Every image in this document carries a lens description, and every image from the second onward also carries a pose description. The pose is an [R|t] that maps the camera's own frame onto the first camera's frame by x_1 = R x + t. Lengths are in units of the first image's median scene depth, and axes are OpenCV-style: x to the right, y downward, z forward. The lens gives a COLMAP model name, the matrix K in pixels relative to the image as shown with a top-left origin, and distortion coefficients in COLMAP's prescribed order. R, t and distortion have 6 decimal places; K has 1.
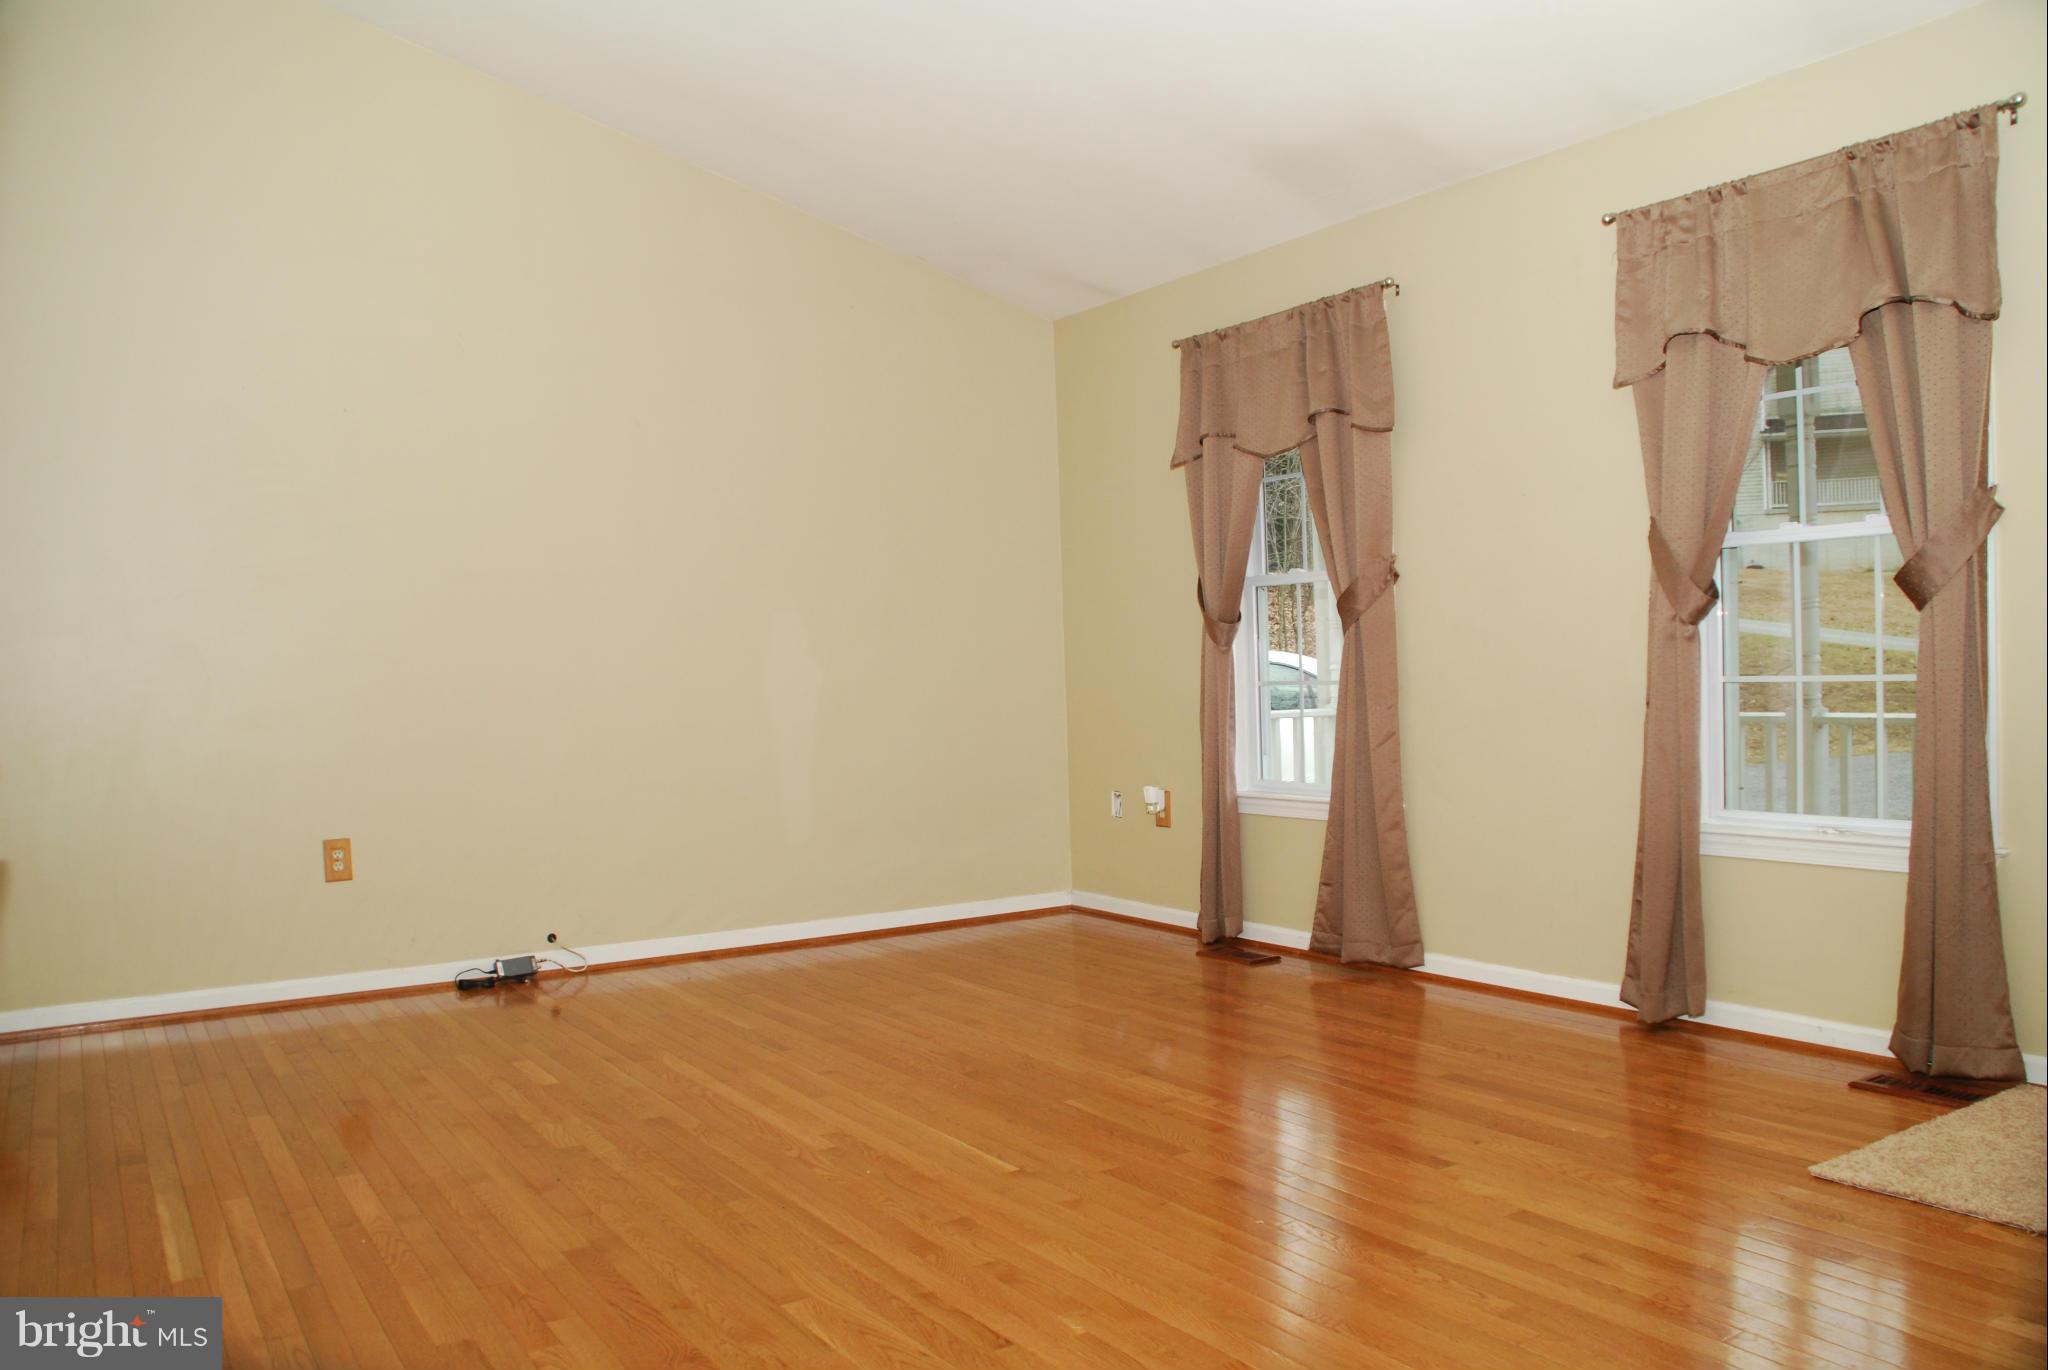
lens RADIAL K [[1656.9, 0, 1022.7], [0, 1656.9, 708.6], [0, 0, 1]] dist [-0.155790, 0.107497]
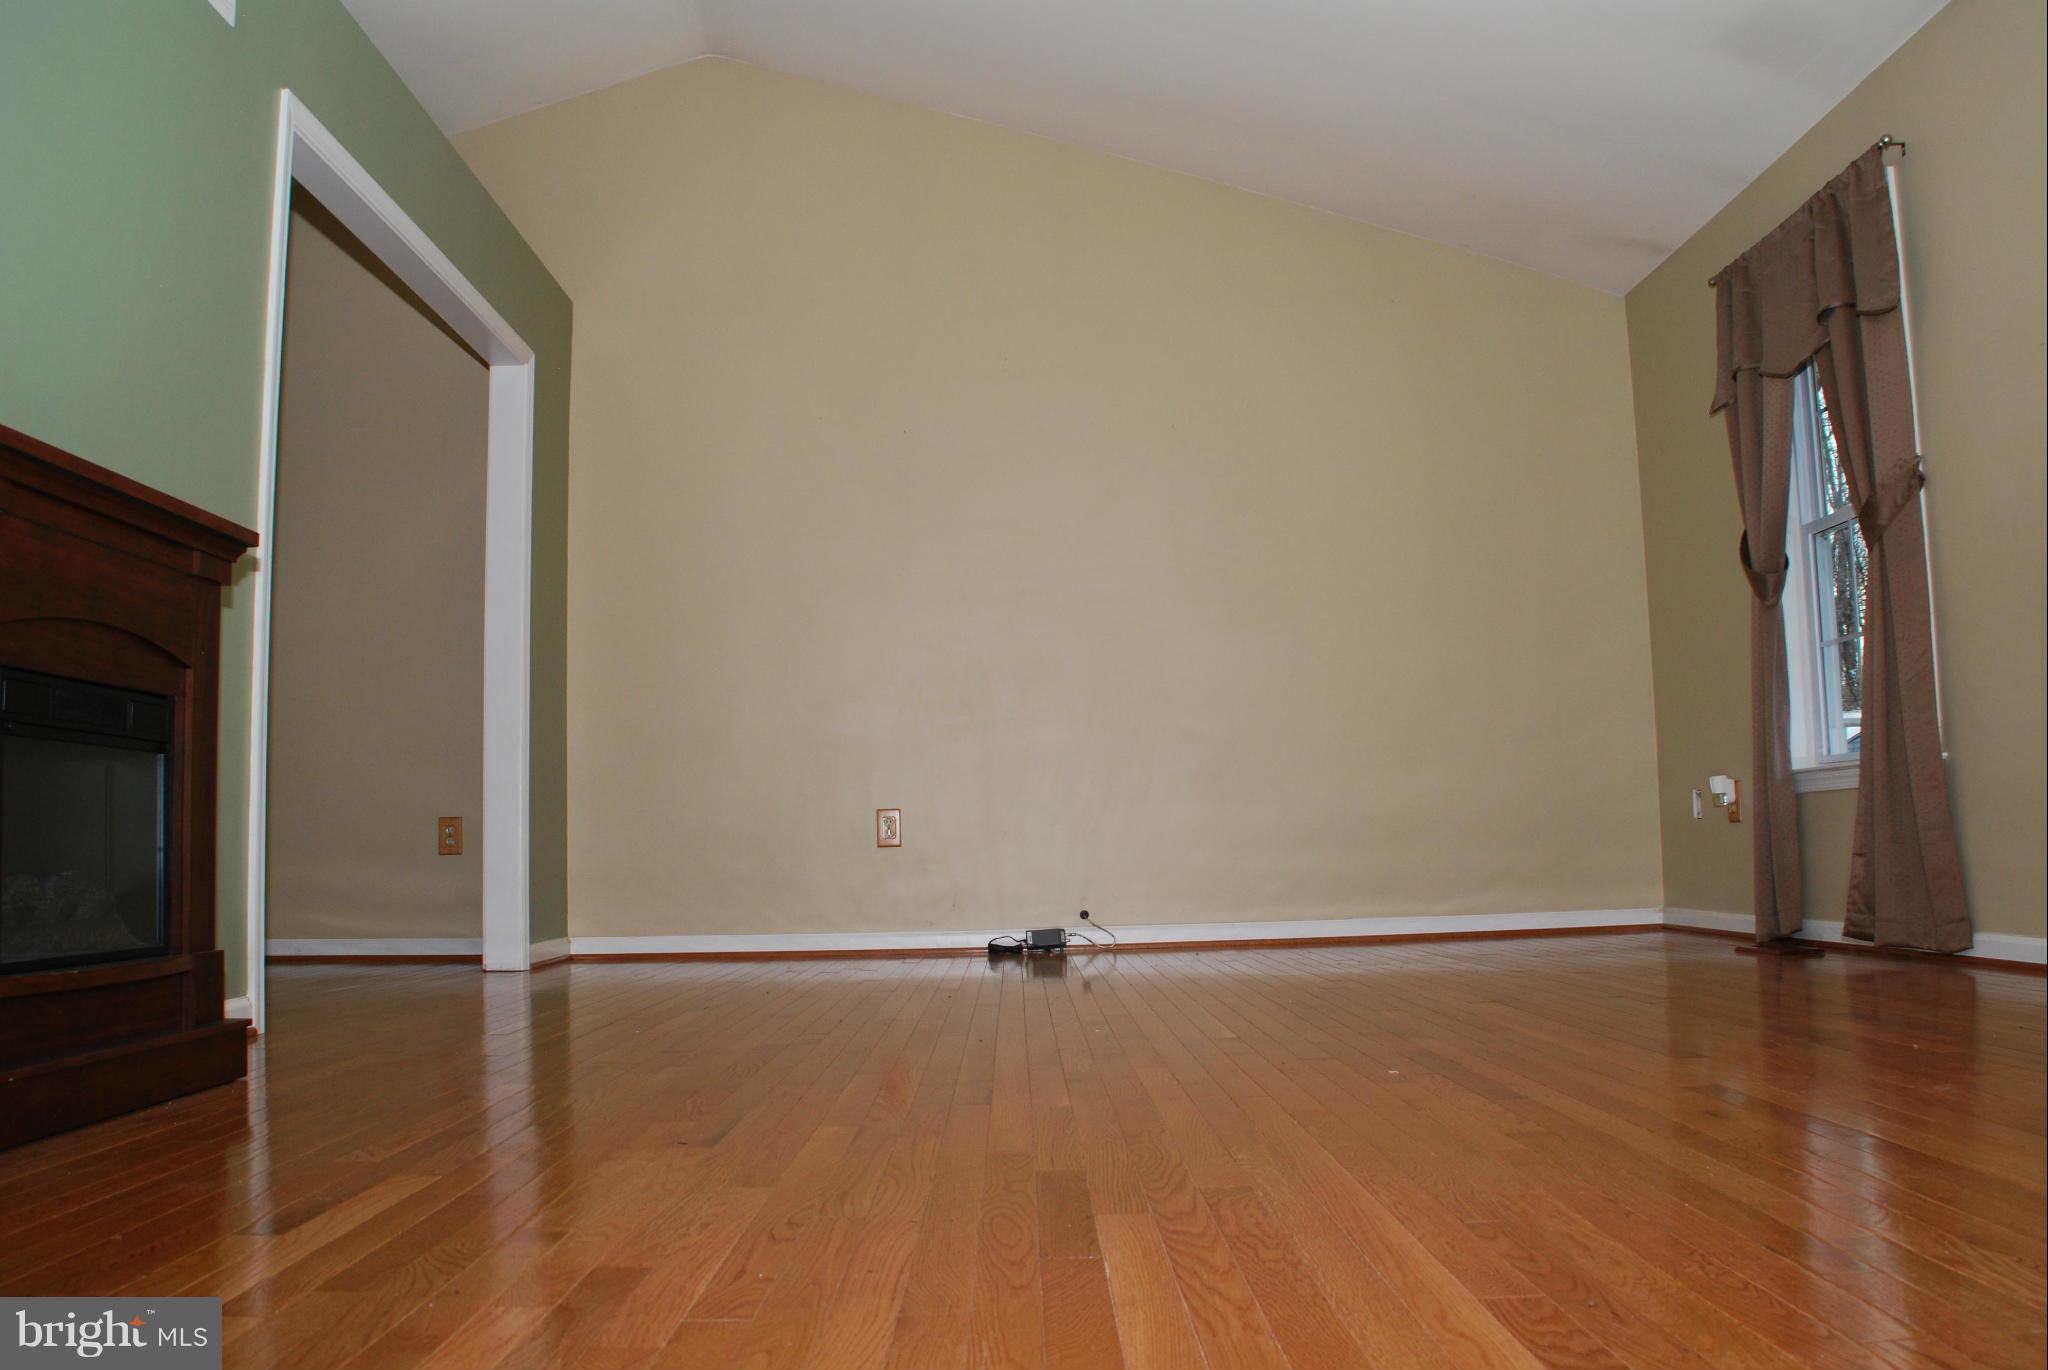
lens RADIAL K [[1656.9, 0, 1022.7], [0, 1656.9, 708.6], [0, 0, 1]] dist [-0.155790, 0.107497]
pose [[0.835861, -0.041983, -0.547334, 0.269763], [-0.021062, 0.993884, -0.108399, 0.126719], [0.548538, 0.102135, 0.829864, 0.084092]]
